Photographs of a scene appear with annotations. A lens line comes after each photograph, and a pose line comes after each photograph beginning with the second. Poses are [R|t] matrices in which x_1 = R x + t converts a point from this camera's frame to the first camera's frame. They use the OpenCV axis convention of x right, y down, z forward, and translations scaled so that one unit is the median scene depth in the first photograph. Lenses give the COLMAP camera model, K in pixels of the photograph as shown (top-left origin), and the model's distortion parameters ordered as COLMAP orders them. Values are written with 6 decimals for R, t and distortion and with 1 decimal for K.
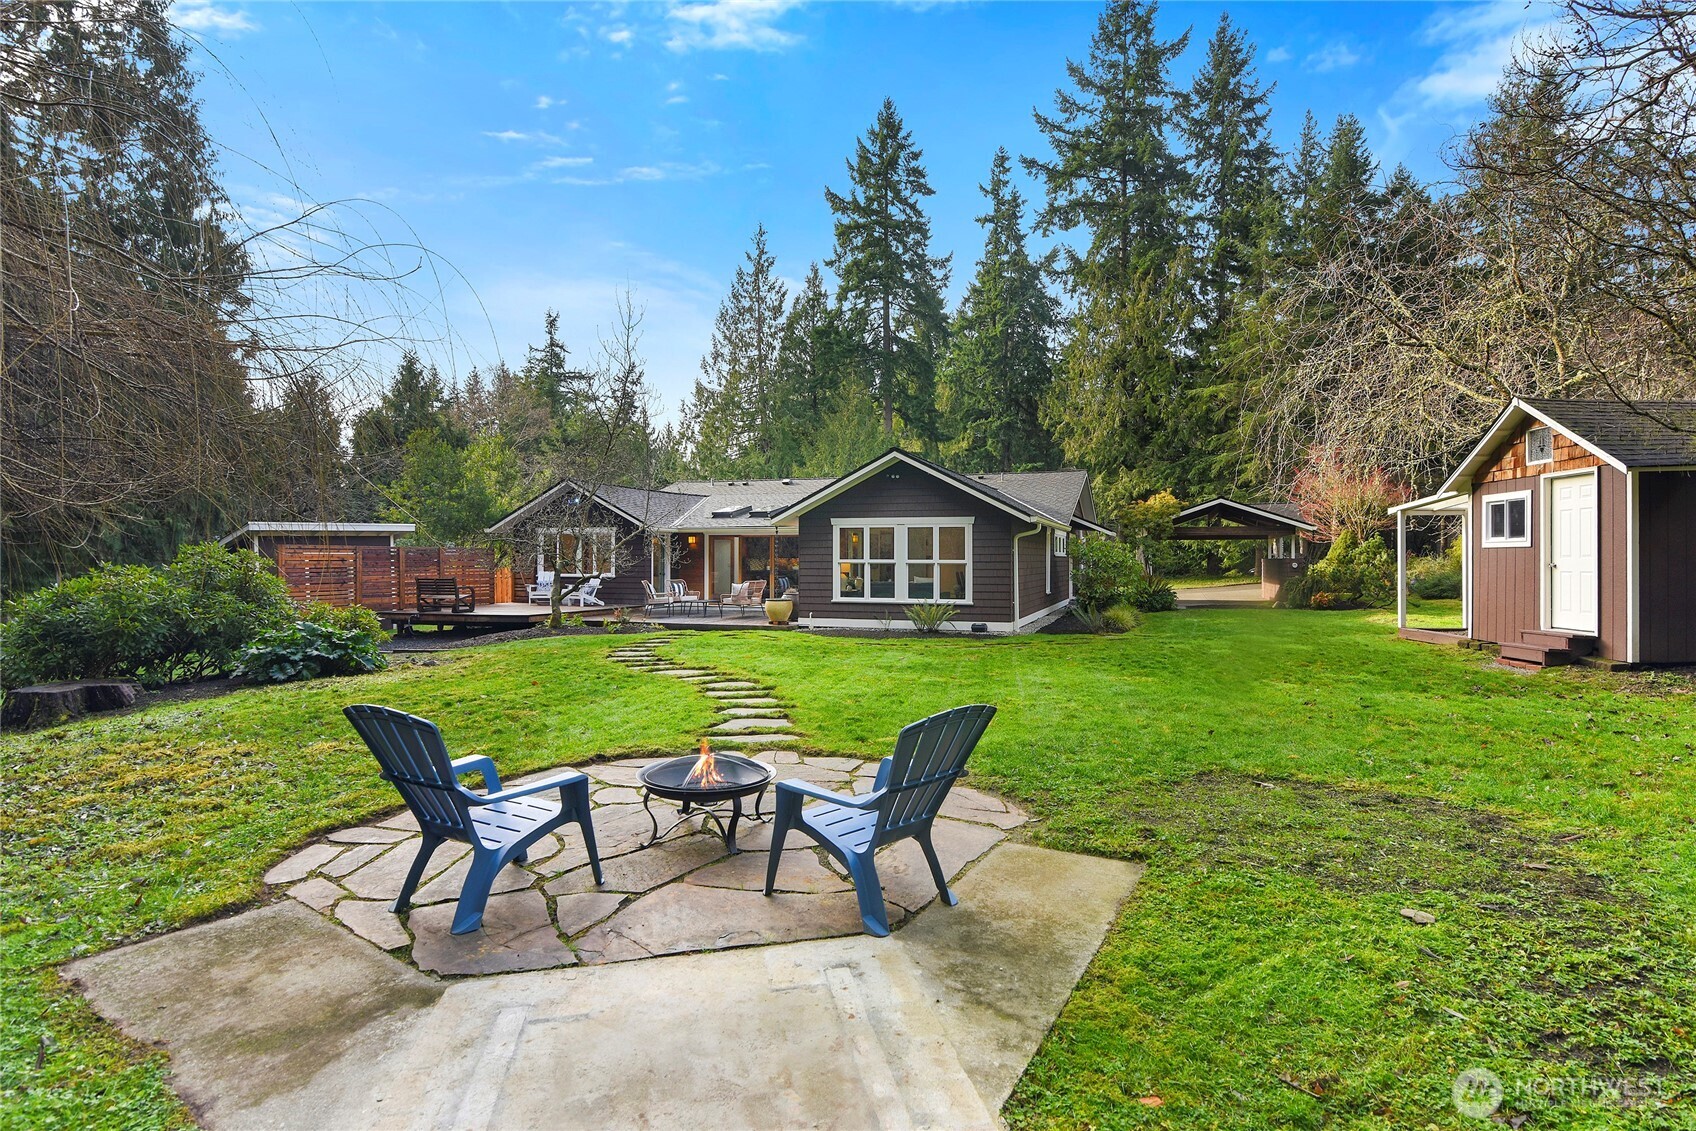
lens RADIAL K [[904.3, 0, 848.0], [0, 904.3, 565.5], [0, 0, 1]] dist [0.000012, 0.000760]
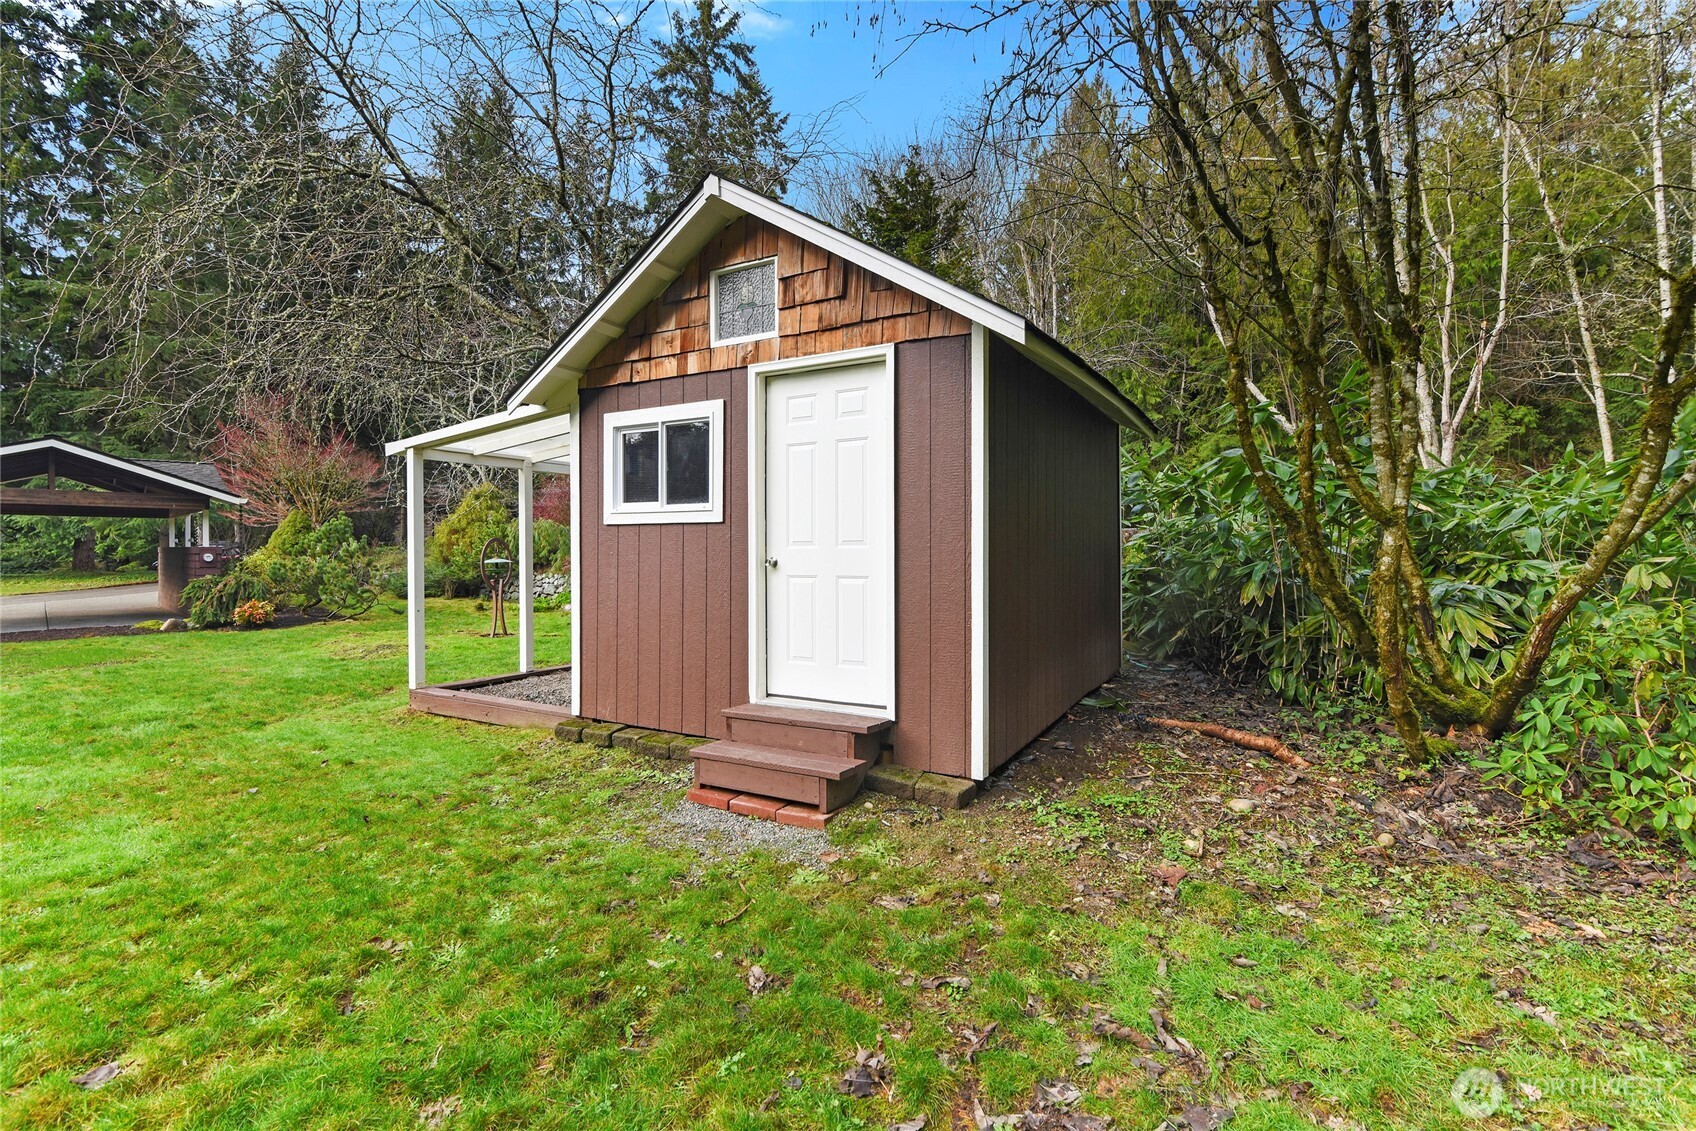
lens RADIAL K [[765.0, 0, 848.0], [0, 765.0, 565.5], [0, 0, 1]] dist [-0.000261, 0.000027]
pose [[0.428142, -0.010255, 0.903653, 0.402888], [-0.001428, 0.999927, 0.012025, -0.003410], [-0.903711, -0.006439, 0.428096, 0.729524]]
